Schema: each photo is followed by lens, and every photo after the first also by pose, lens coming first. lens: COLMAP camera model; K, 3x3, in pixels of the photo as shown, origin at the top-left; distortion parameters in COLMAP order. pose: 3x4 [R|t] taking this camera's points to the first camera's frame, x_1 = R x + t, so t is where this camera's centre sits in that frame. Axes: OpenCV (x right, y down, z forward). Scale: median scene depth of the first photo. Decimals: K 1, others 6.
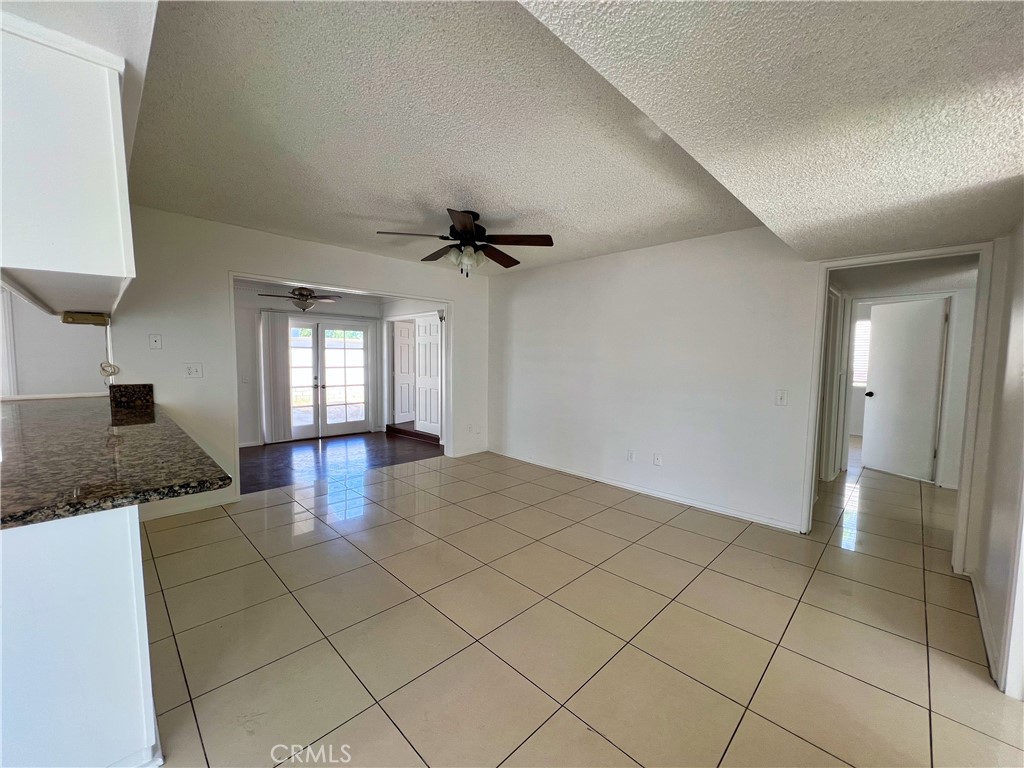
lens RADIAL K [[412.6, 0, 512.0], [0, 412.6, 384.0], [0, 0, 1]] dist [-0.000176, -0.000111]
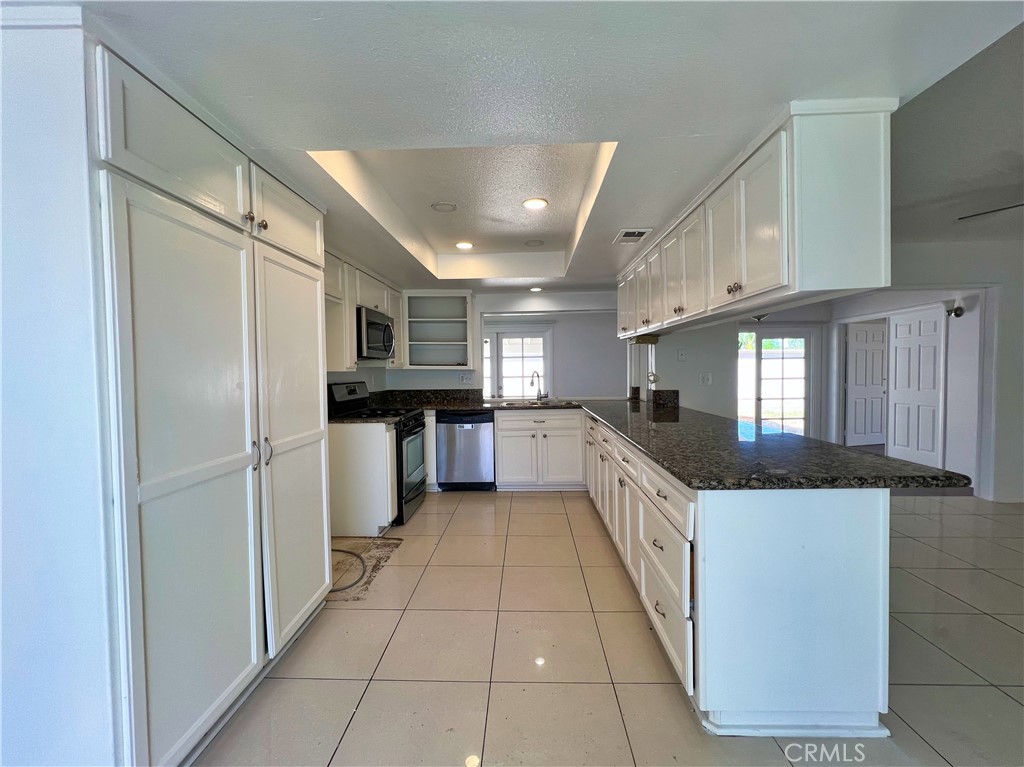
lens RADIAL K [[427.8, 0, 512.0], [0, 427.8, 383.5], [0, 0, 1]] dist [-0.000960, -0.000114]
pose [[0.678972, 0.003508, -0.734156, -0.126892], [-0.028986, 0.999337, -0.022033, 0.010194], [0.733592, 0.036240, 0.678623, -0.096660]]
